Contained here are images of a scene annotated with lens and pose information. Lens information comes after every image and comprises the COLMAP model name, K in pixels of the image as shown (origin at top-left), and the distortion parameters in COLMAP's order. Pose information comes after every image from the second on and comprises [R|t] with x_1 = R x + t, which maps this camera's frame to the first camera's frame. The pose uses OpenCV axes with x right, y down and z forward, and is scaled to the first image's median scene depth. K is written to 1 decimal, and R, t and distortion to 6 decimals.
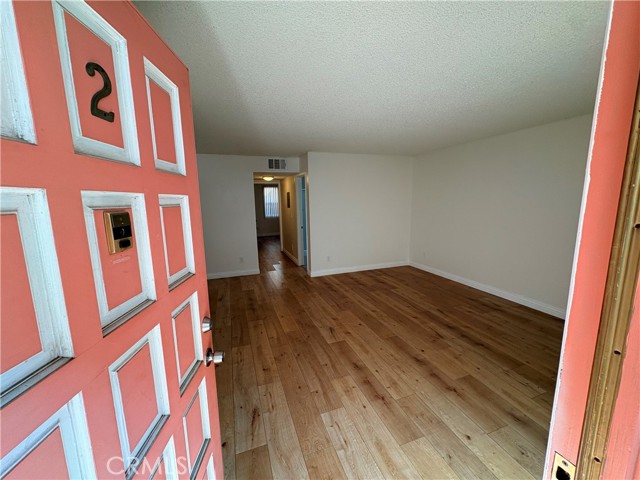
lens RADIAL K [[253.0, 0, 318.7], [0, 253.0, 240.1], [0, 0, 1]] dist [0.000202, -0.000928]
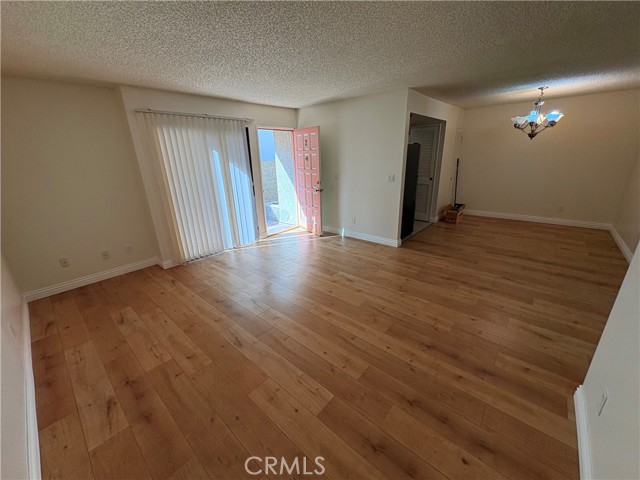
lens RADIAL K [[253.0, 0, 318.6], [0, 253.0, 236.8], [0, 0, 1]] dist [0.000202, -0.000928]
pose [[-0.872722, 0.190353, -0.449579, 2.181273], [-0.036657, 0.892711, 0.449135, -1.033969], [0.486839, 0.408450, -0.772111, 5.978357]]
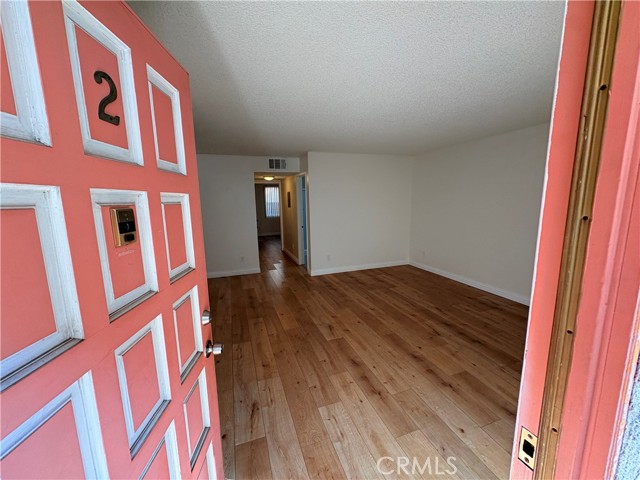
lens RADIAL K [[253.0, 0, 318.6], [0, 253.0, 240.1], [0, 0, 1]] dist [0.000202, -0.000928]
pose [[0.999983, -0.000252, -0.005872, 0.032135], [0.000254, 1.000000, 0.000331, 0.015710], [0.005872, -0.000332, 0.999983, -0.050457]]
